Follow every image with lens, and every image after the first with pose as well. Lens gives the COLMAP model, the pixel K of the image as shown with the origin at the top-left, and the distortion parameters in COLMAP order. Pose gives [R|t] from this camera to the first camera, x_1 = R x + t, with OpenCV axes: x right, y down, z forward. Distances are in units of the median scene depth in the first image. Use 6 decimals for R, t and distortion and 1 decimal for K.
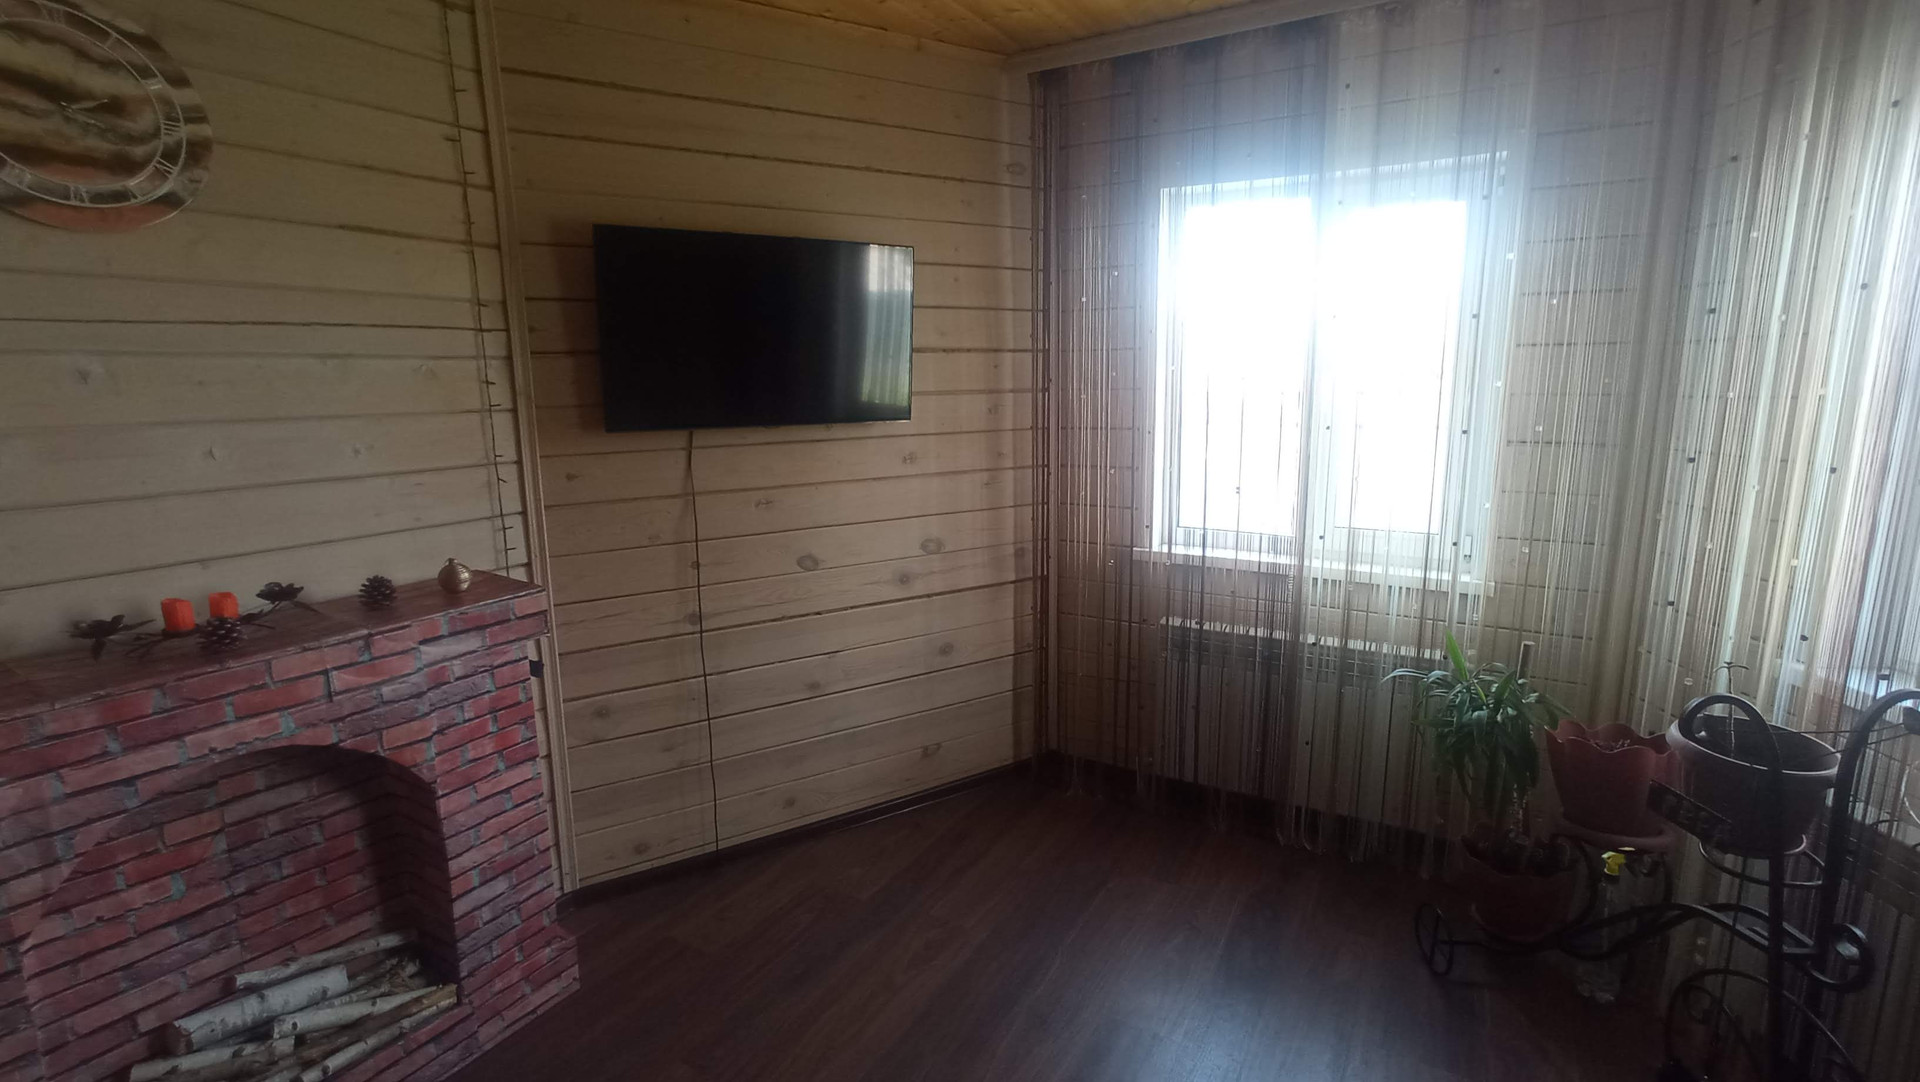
lens RADIAL K [[856.6, 0, 967.8], [0, 856.6, 533.7], [0, 0, 1]] dist [-0.002200, -0.000580]
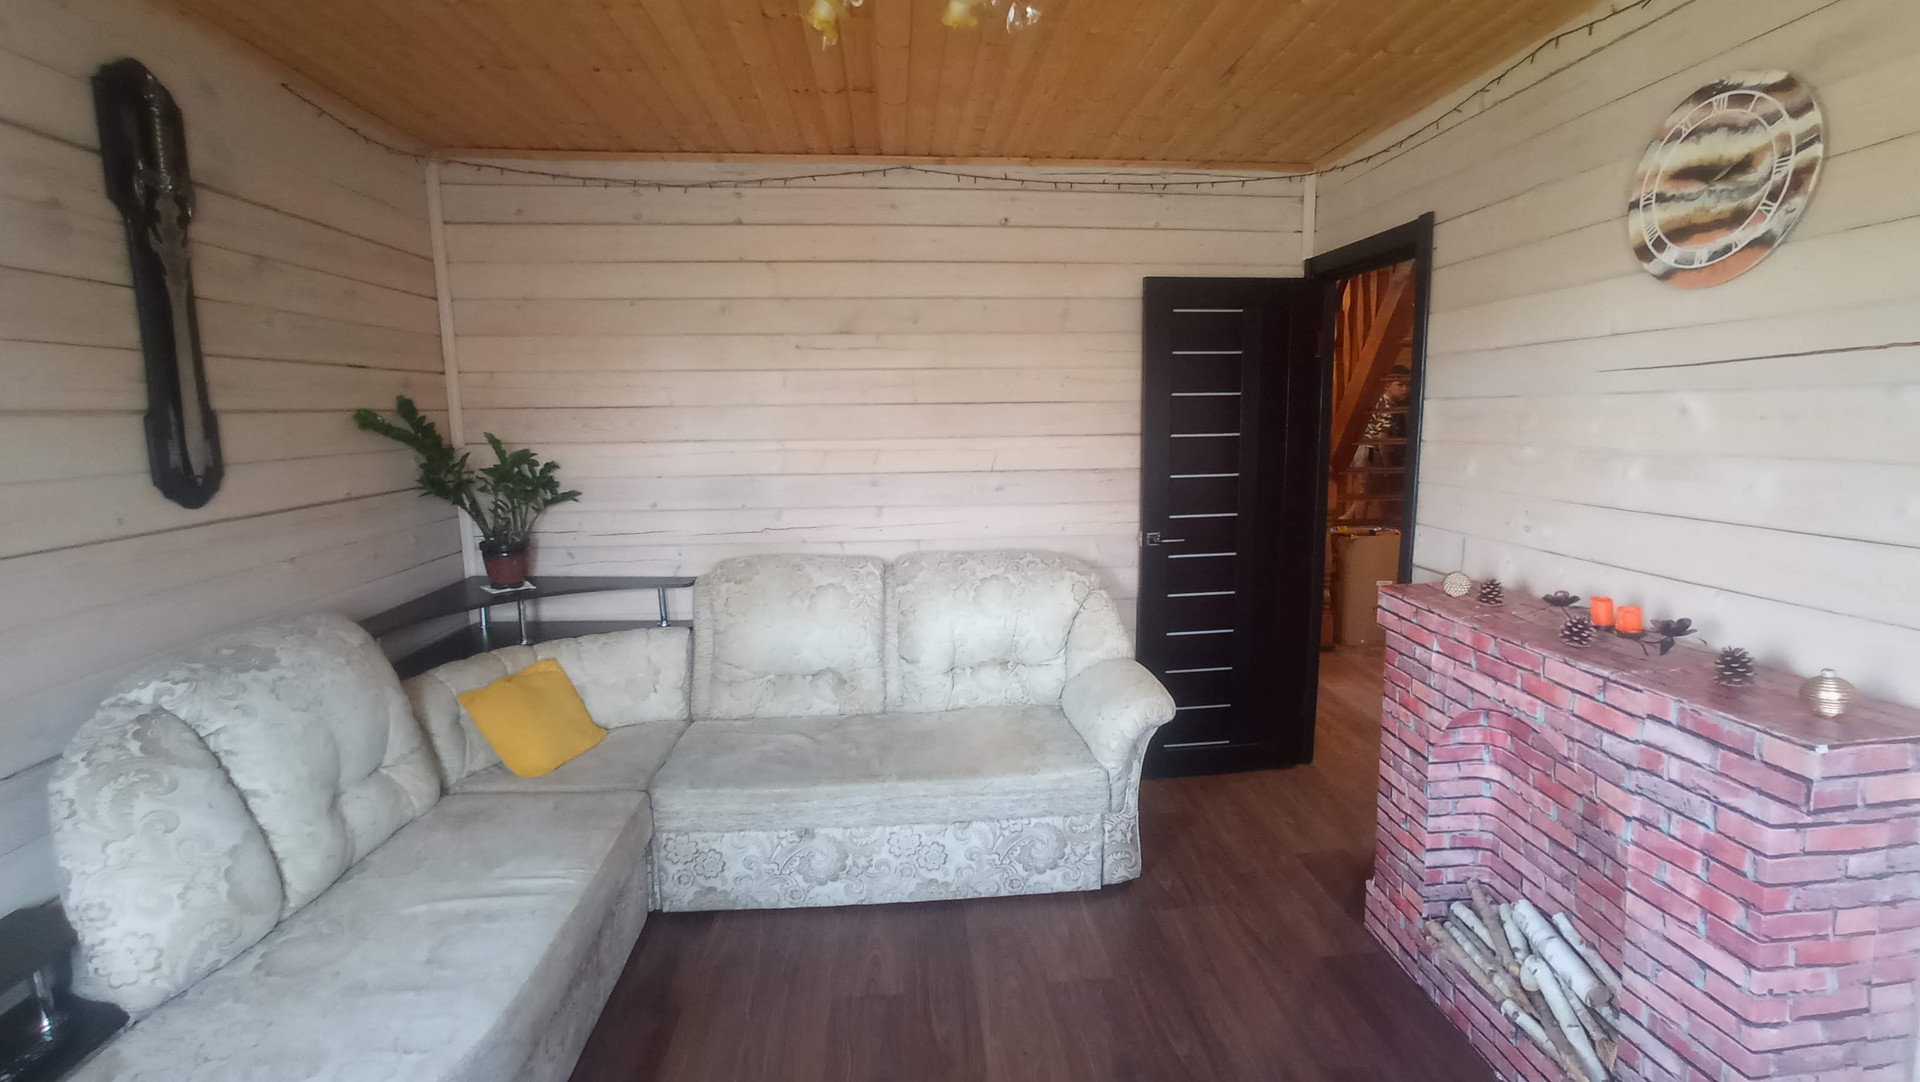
lens RADIAL K [[856.6, 0, 971.2], [0, 856.6, 540.2], [0, 0, 1]] dist [-0.002200, -0.000580]
pose [[-0.810618, 0.109522, -0.575242, 0.452672], [-0.080789, 0.952042, 0.295107, -0.271437], [0.579975, 0.285692, -0.762895, 1.320972]]
